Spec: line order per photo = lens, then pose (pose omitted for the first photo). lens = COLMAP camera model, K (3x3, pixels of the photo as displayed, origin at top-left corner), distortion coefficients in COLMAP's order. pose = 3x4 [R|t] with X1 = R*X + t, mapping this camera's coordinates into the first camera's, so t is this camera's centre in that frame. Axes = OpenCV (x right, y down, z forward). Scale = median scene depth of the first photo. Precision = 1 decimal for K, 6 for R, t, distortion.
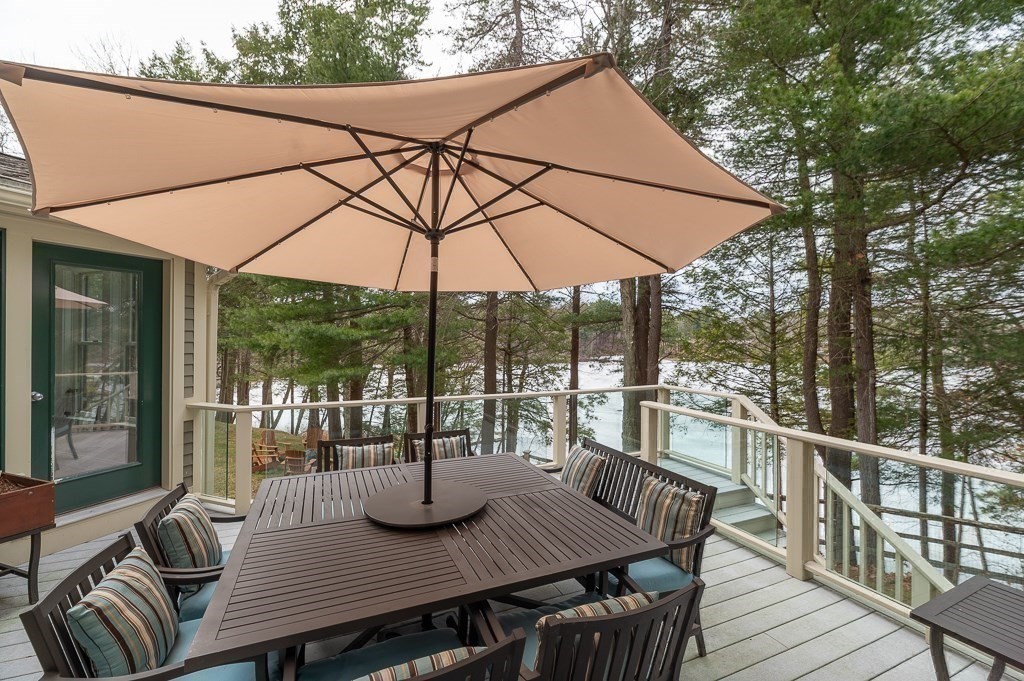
lens RADIAL K [[444.0, 0, 514.8], [0, 444.0, 339.3], [0, 0, 1]] dist [0.003667, 0.000184]
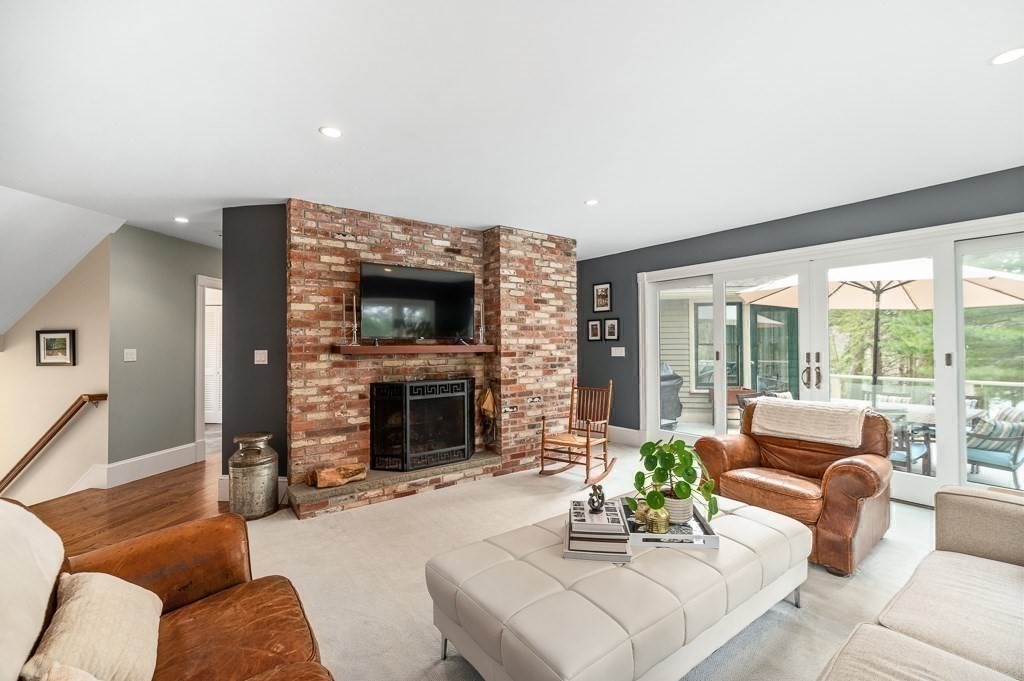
lens RADIAL K [[444.0, 0, 512.1], [0, 444.0, 342.9], [0, 0, 1]] dist [0.003667, 0.000184]
pose [[0.230128, -0.014284, -0.973055, 1.007232], [0.006660, 0.999892, -0.013103, 0.029739], [0.973137, -0.003465, 0.230199, -0.857523]]
